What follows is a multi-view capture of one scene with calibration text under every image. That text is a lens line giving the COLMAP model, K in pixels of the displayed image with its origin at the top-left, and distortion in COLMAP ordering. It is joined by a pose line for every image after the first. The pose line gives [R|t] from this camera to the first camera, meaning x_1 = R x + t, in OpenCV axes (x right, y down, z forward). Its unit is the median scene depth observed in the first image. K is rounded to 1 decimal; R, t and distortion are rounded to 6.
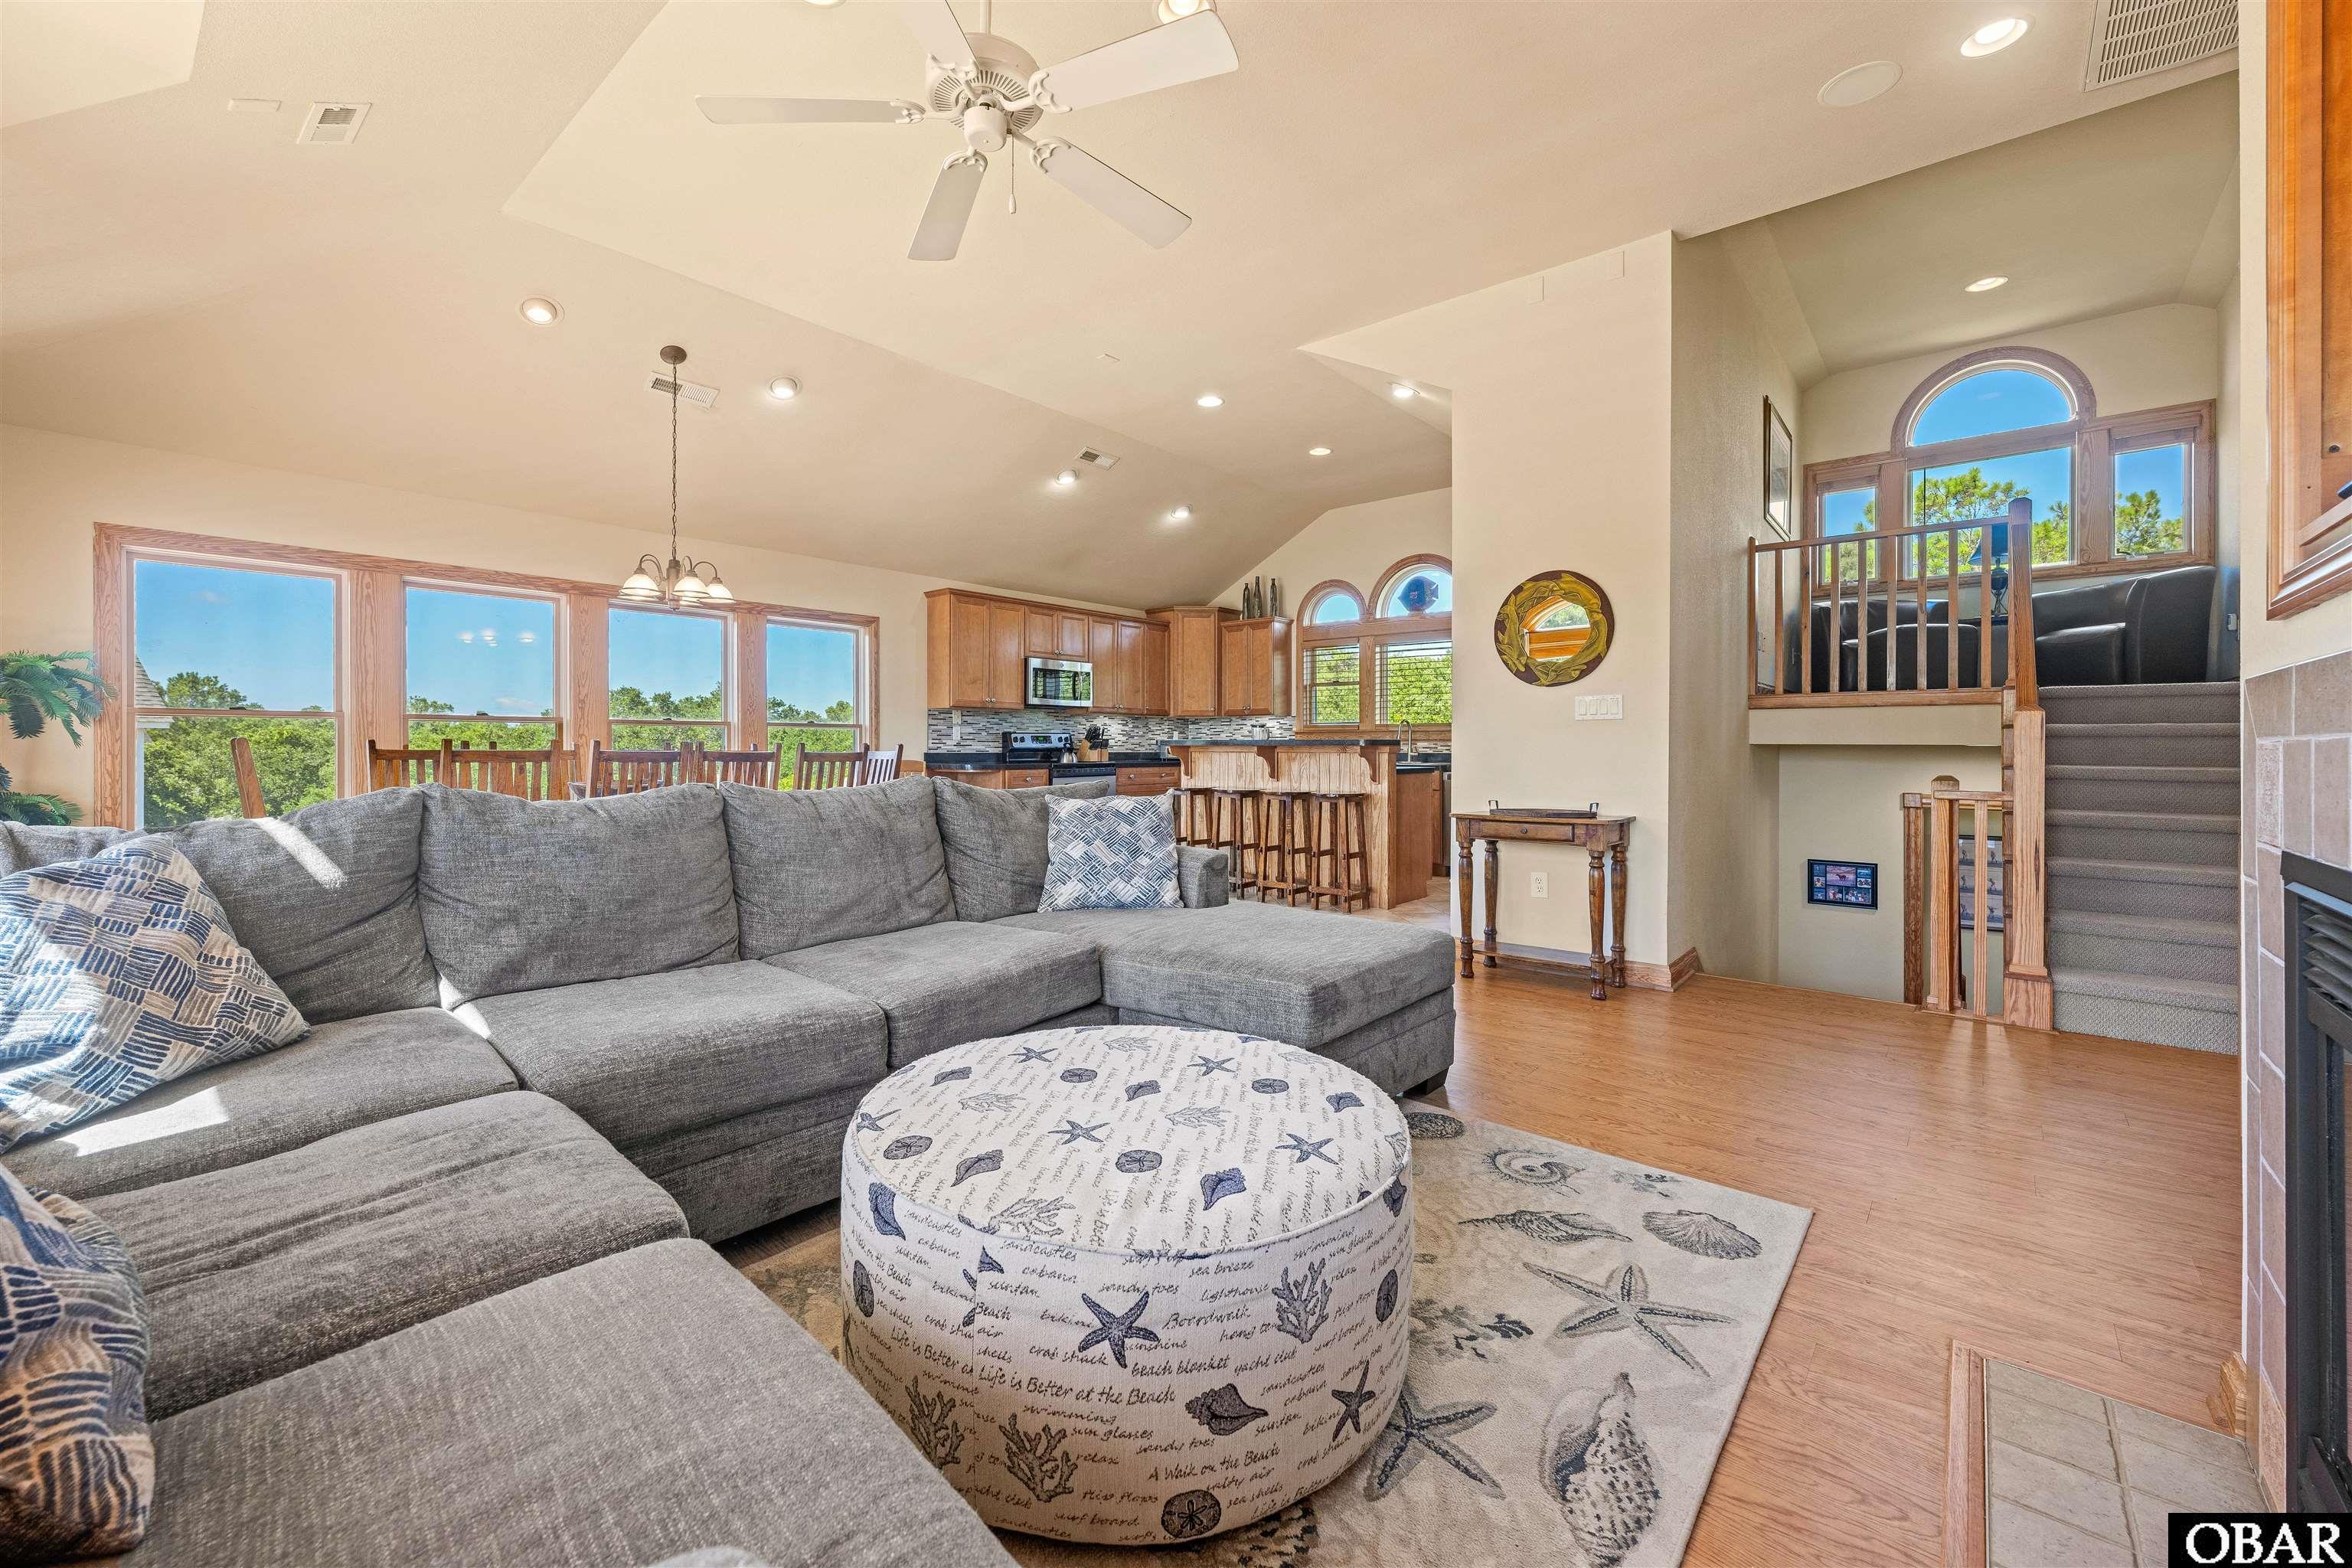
lens RADIAL K [[950.6, 0, 1178.7], [0, 950.6, 752.9], [0, 0, 1]] dist [0.000212, 0.000068]
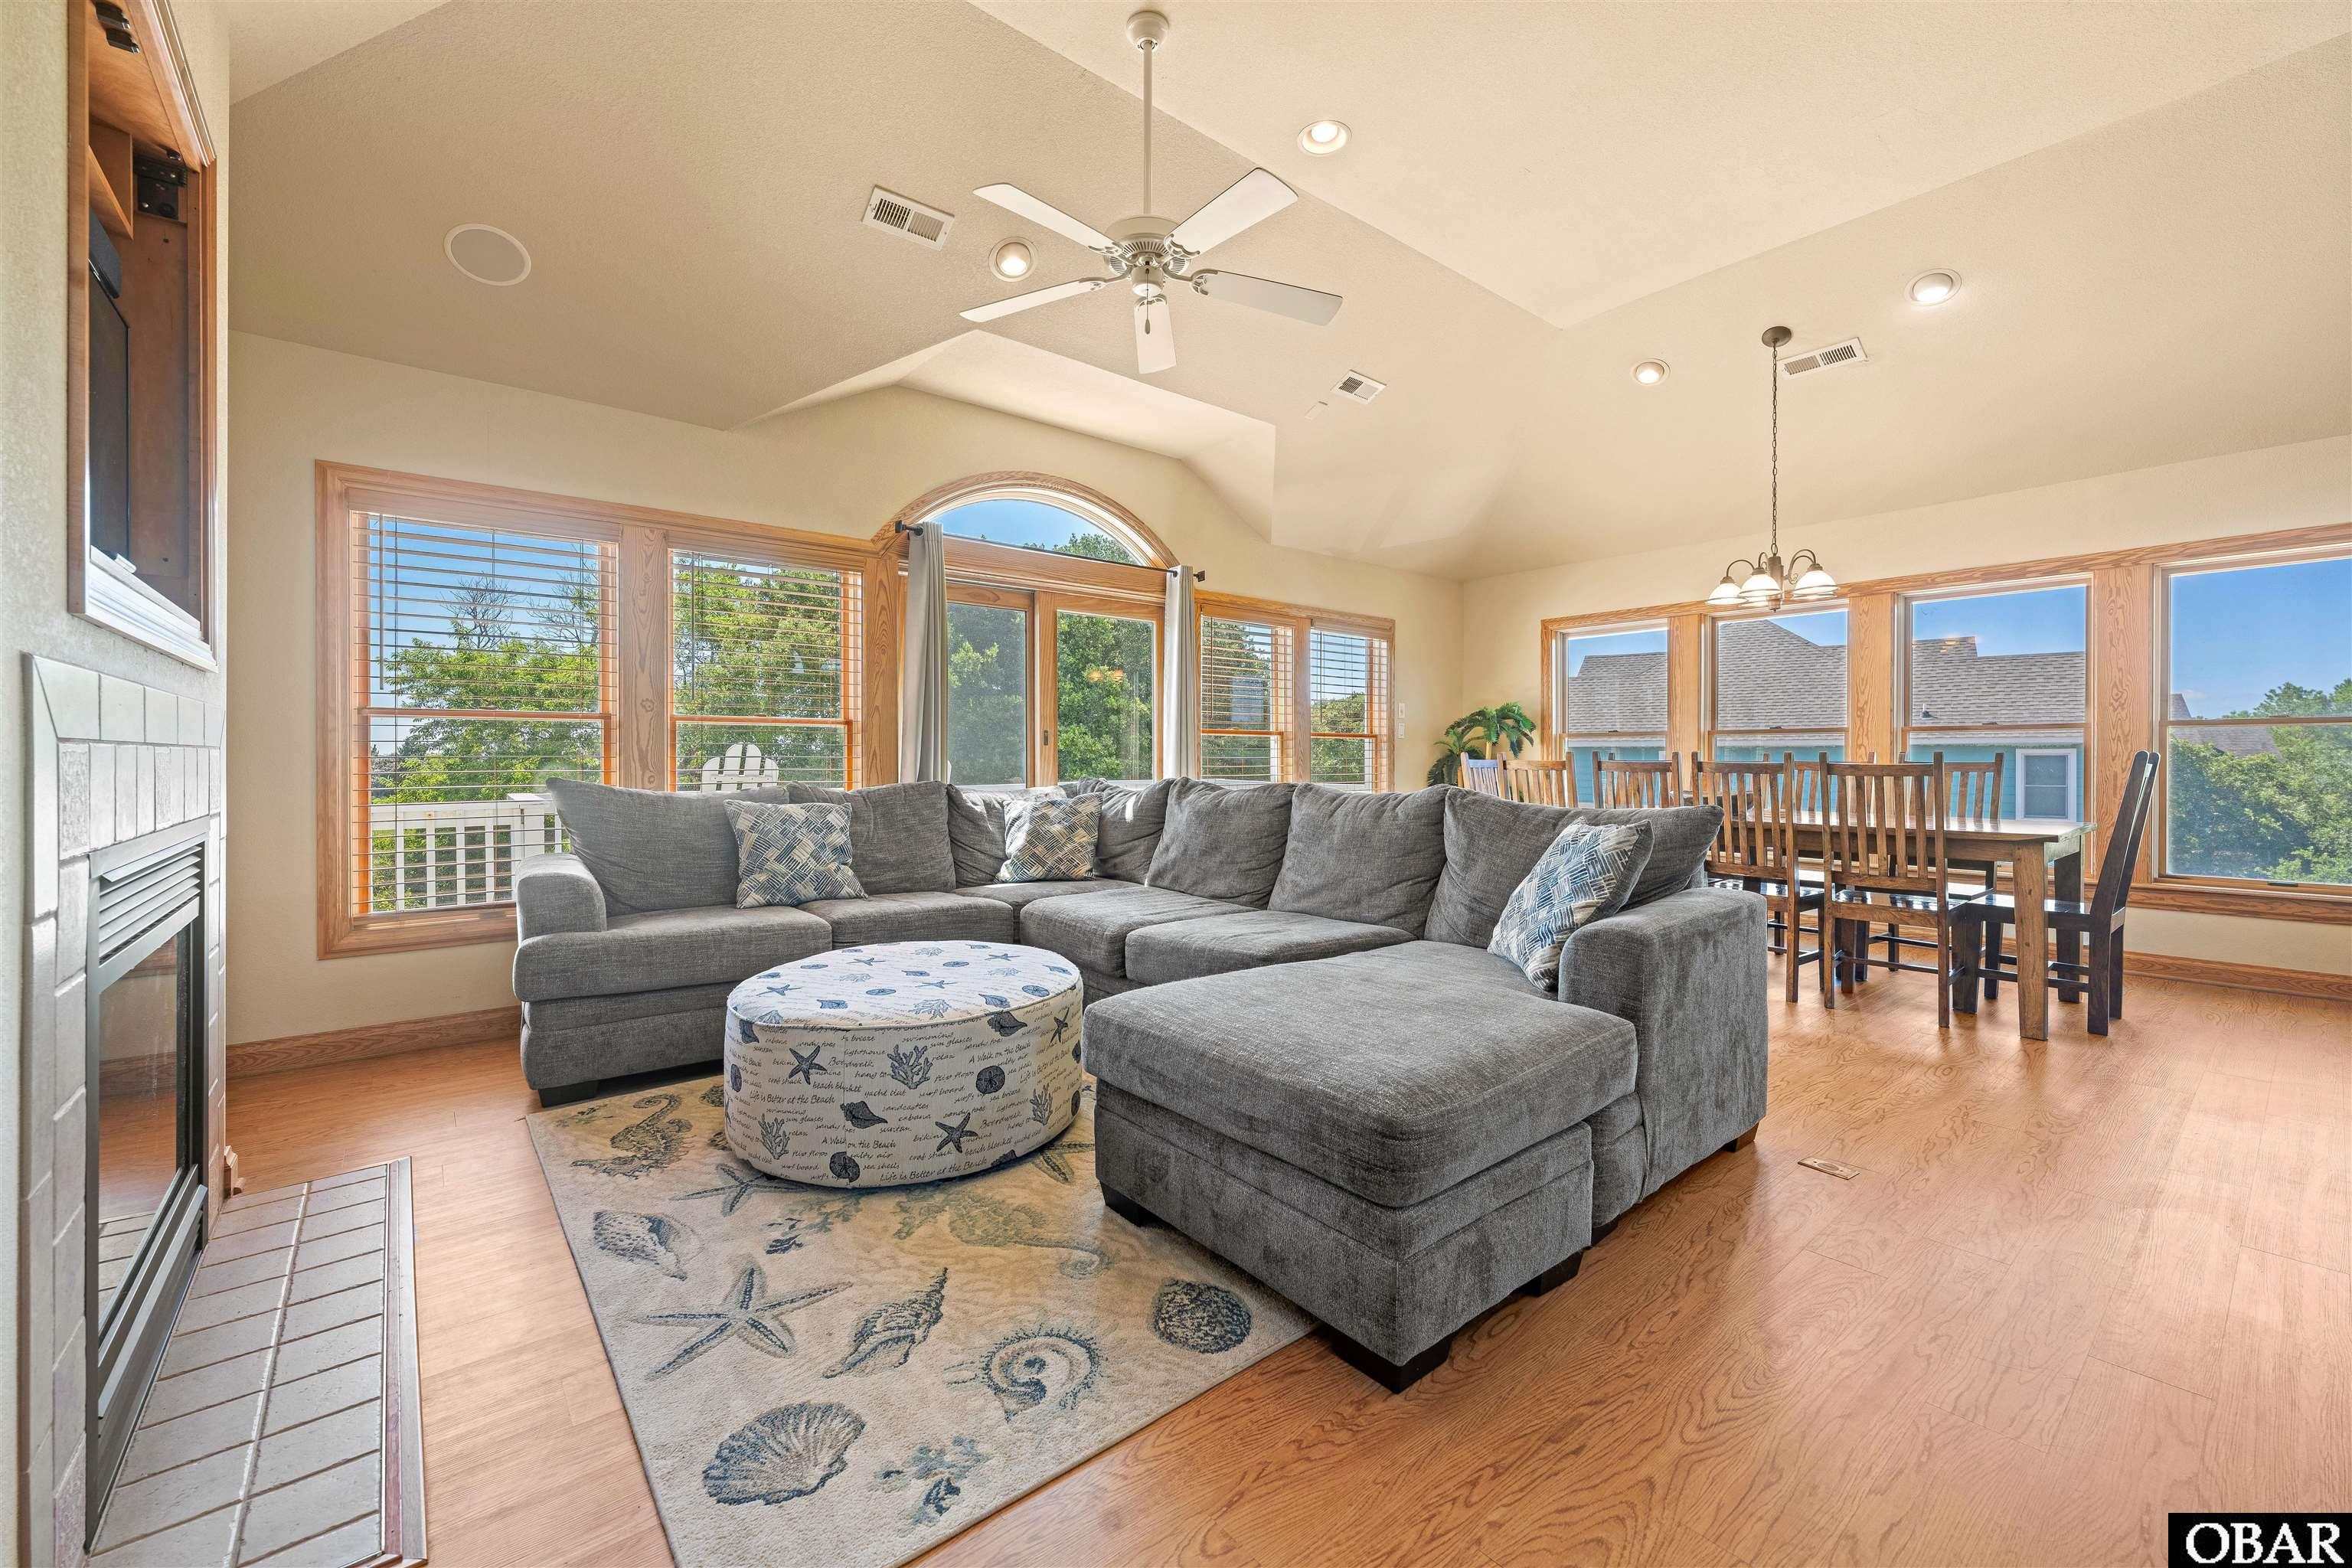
lens RADIAL K [[954.6, 0, 1173.8], [0, 954.6, 762.2], [0, 0, 1]] dist [0.004055, 0.000388]
pose [[-0.185787, 0.001669, -0.982589, 1.249989], [-0.005024, 0.999984, 0.002649, -0.003063], [0.982577, 0.005429, -0.185776, 1.484224]]
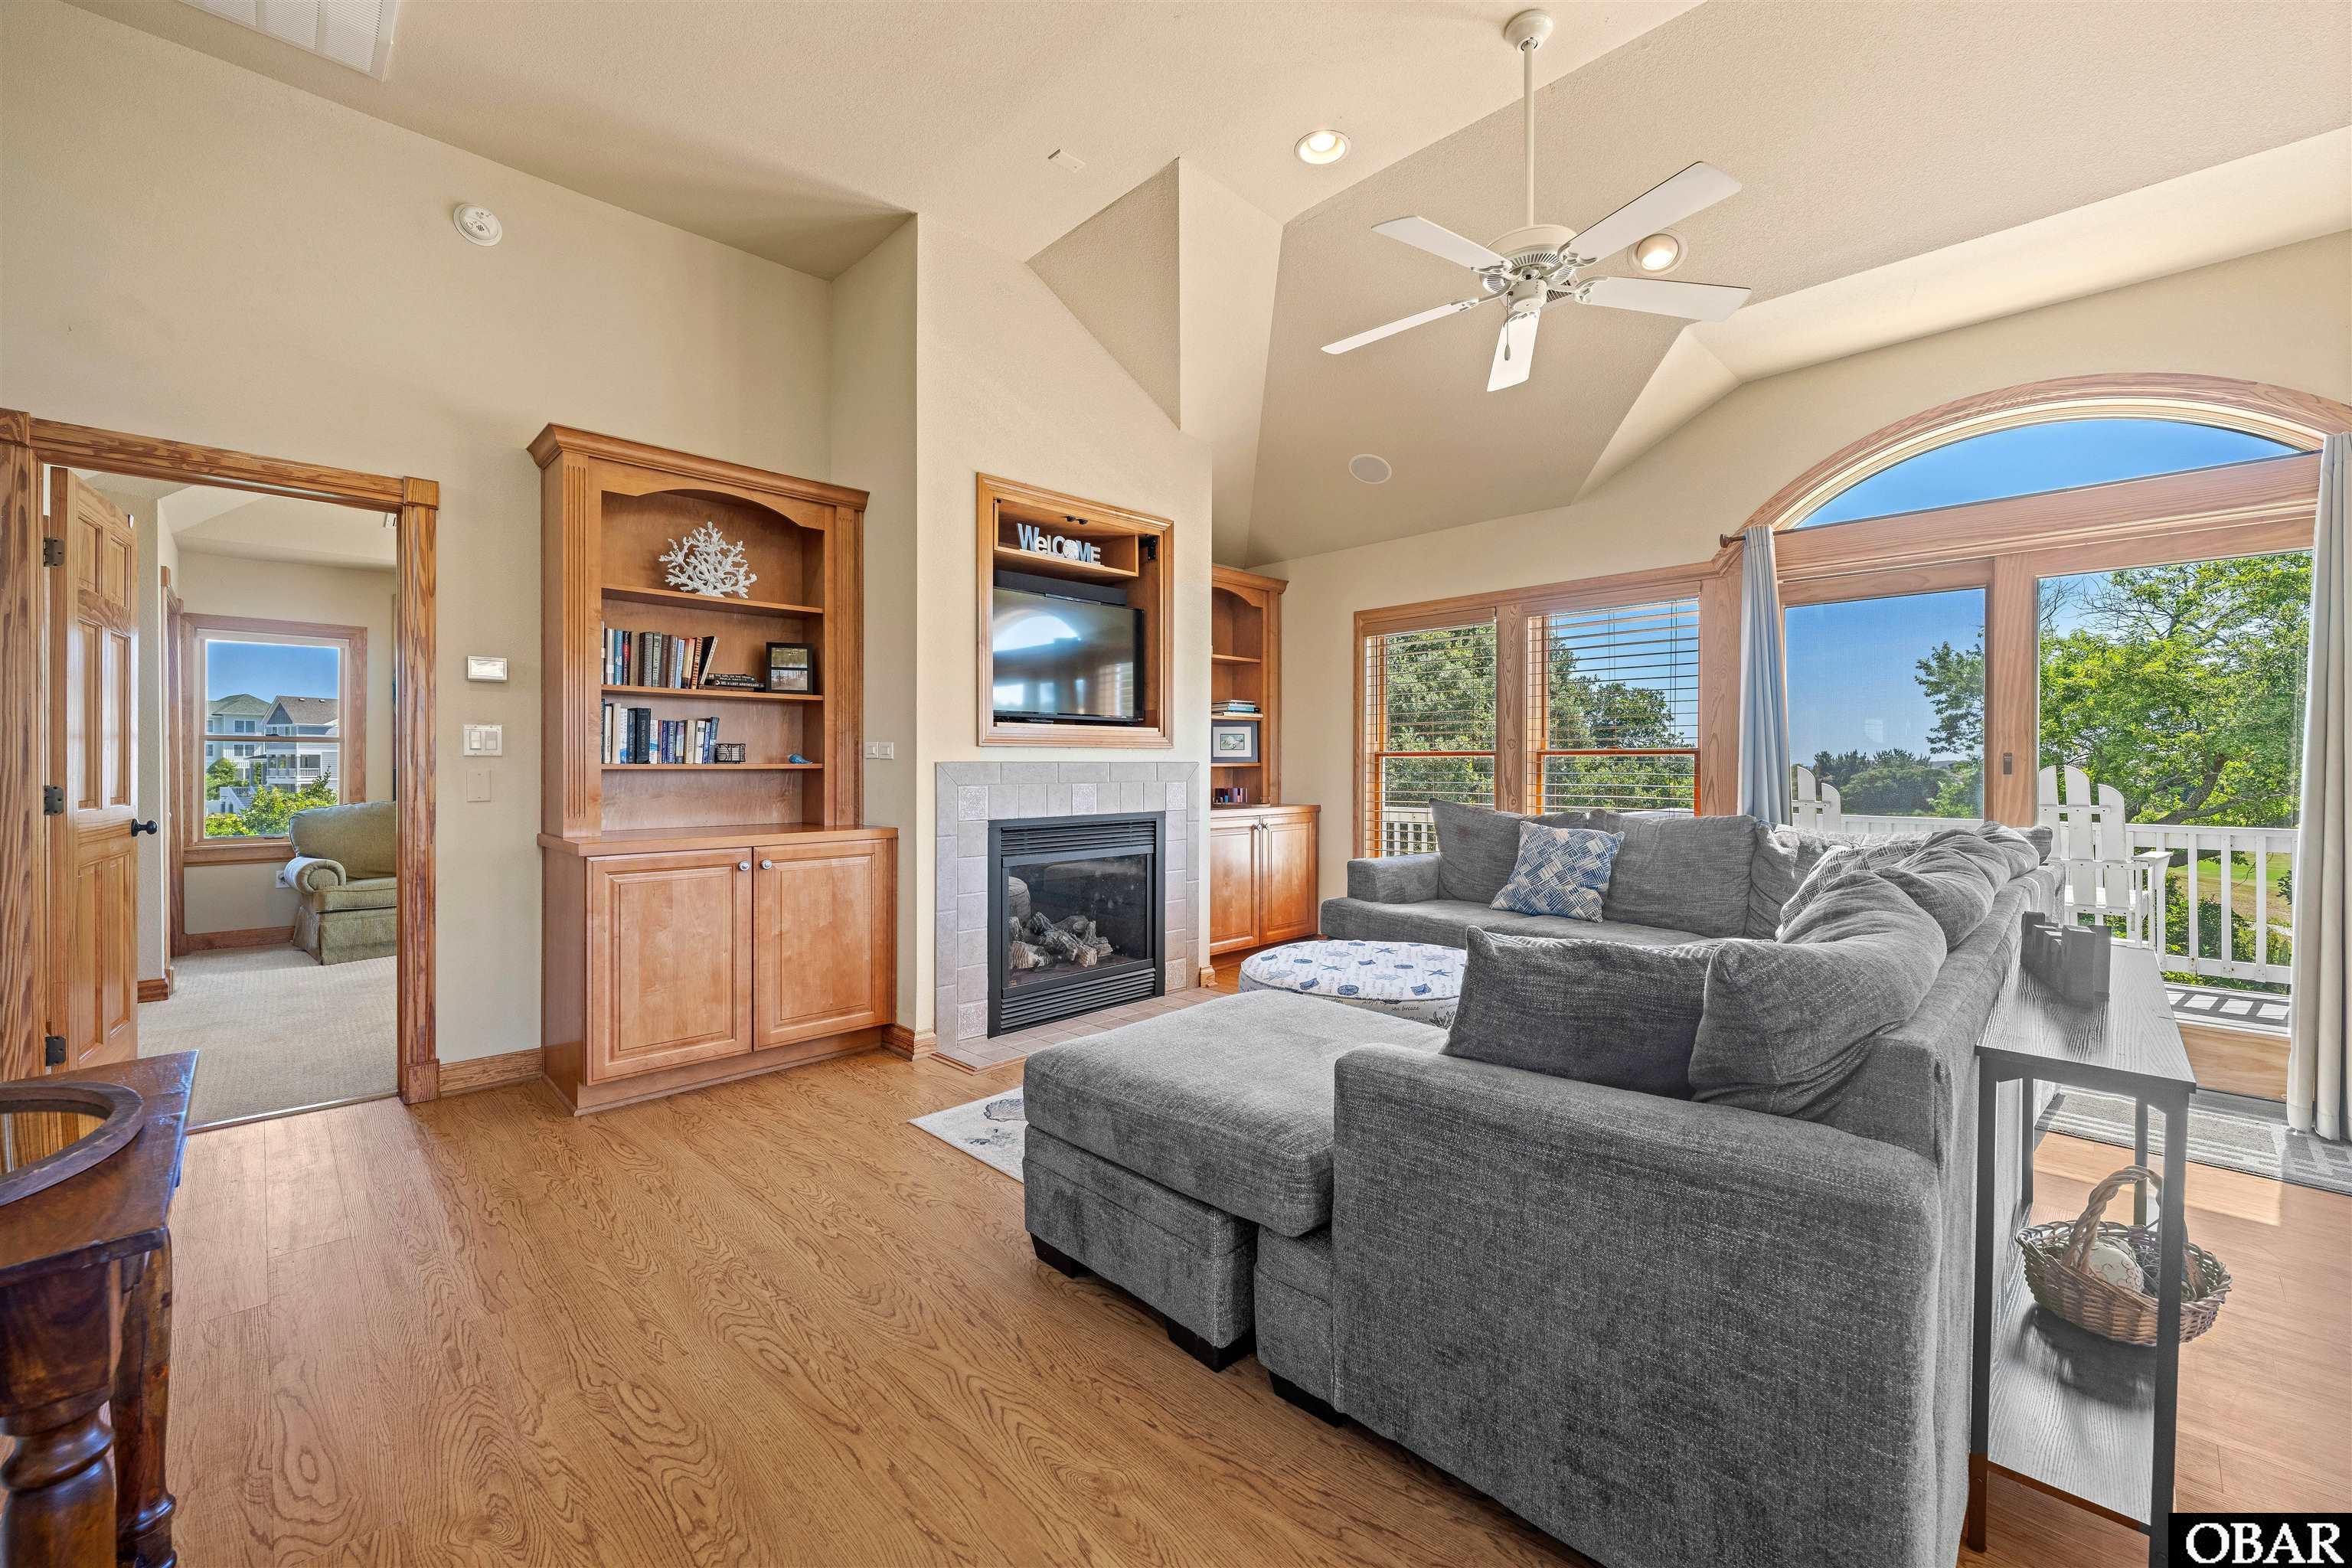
lens RADIAL K [[954.6, 0, 1173.8], [0, 954.6, 762.2], [0, 0, 1]] dist [0.004055, 0.000388]
pose [[-0.994259, -0.006674, 0.106796, 0.137100], [-0.006897, 0.999975, -0.001720, -0.051049], [-0.106782, -0.002447, -0.994279, 2.635333]]
